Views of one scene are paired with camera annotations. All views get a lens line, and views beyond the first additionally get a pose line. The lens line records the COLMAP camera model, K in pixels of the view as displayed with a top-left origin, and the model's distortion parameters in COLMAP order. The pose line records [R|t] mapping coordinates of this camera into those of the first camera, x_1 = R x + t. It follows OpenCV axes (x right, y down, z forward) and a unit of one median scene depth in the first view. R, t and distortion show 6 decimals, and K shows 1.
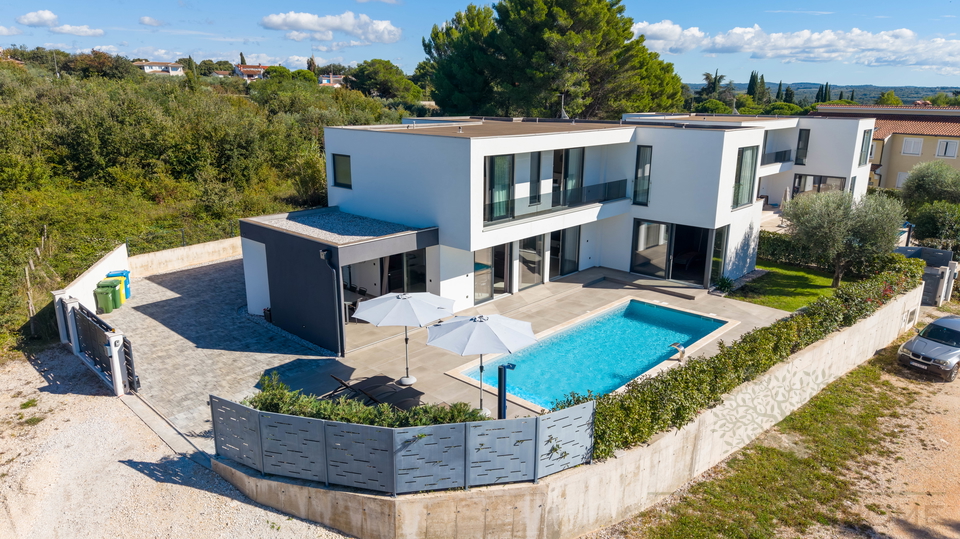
lens RADIAL K [[645.2, 0, 485.1], [0, 645.2, 270.3], [0, 0, 1]] dist [0.033469, -0.031335]
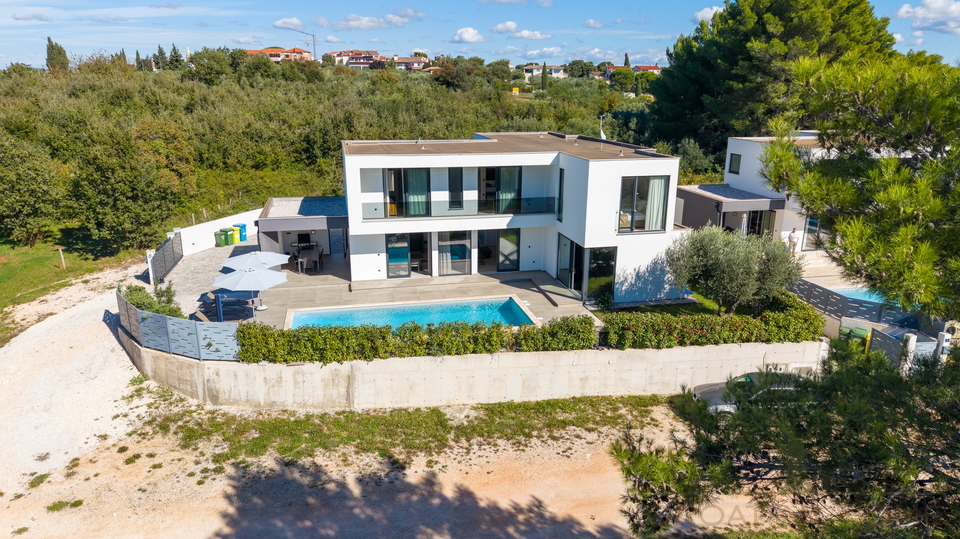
lens RADIAL K [[645.2, 0, 485.1], [0, 645.2, 270.3], [0, 0, 1]] dist [0.033469, -0.031335]
pose [[0.823639, 0.153410, -0.545971, 0.832003], [-0.149491, 0.987399, 0.051926, -0.058072], [0.547057, 0.038849, 0.836194, -0.017540]]
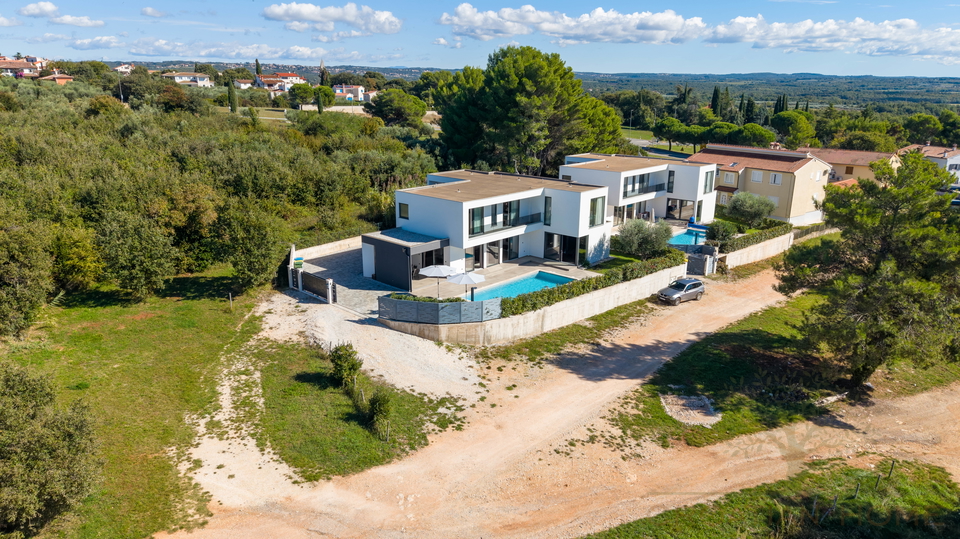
lens RADIAL K [[645.2, 0, 485.1], [0, 645.2, 270.3], [0, 0, 1]] dist [0.033469, -0.031335]
pose [[0.999996, -0.001077, -0.002465, 0.052198], [0.001112, 0.999897, 0.014299, 0.013097], [0.002449, -0.014302, 0.999895, -1.131091]]
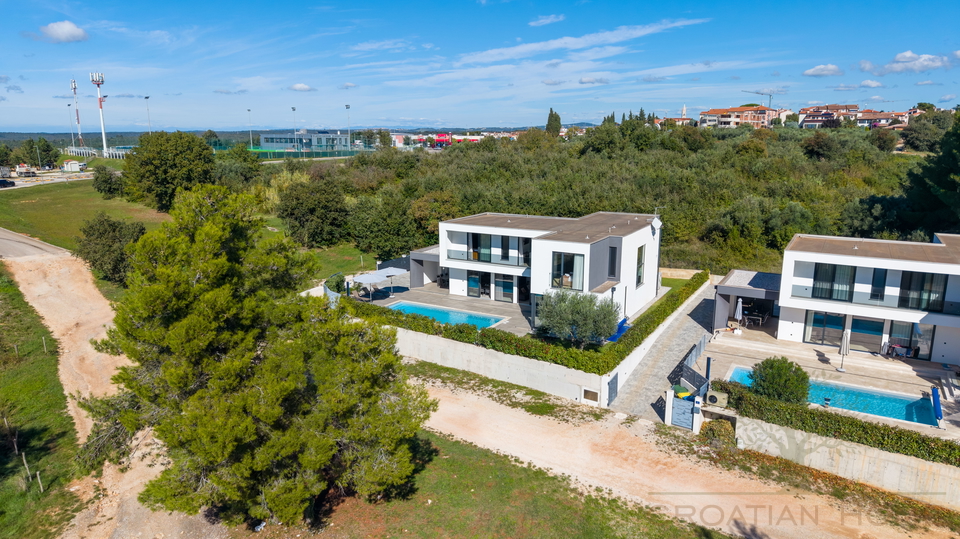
lens RADIAL K [[645.2, 0, 485.1], [0, 645.2, 270.3], [0, 0, 1]] dist [0.033469, -0.031335]
pose [[0.226990, 0.197330, -0.953696, 2.008192], [-0.259134, 0.956194, 0.136170, -0.333303], [0.938789, 0.216226, 0.268181, 0.405686]]
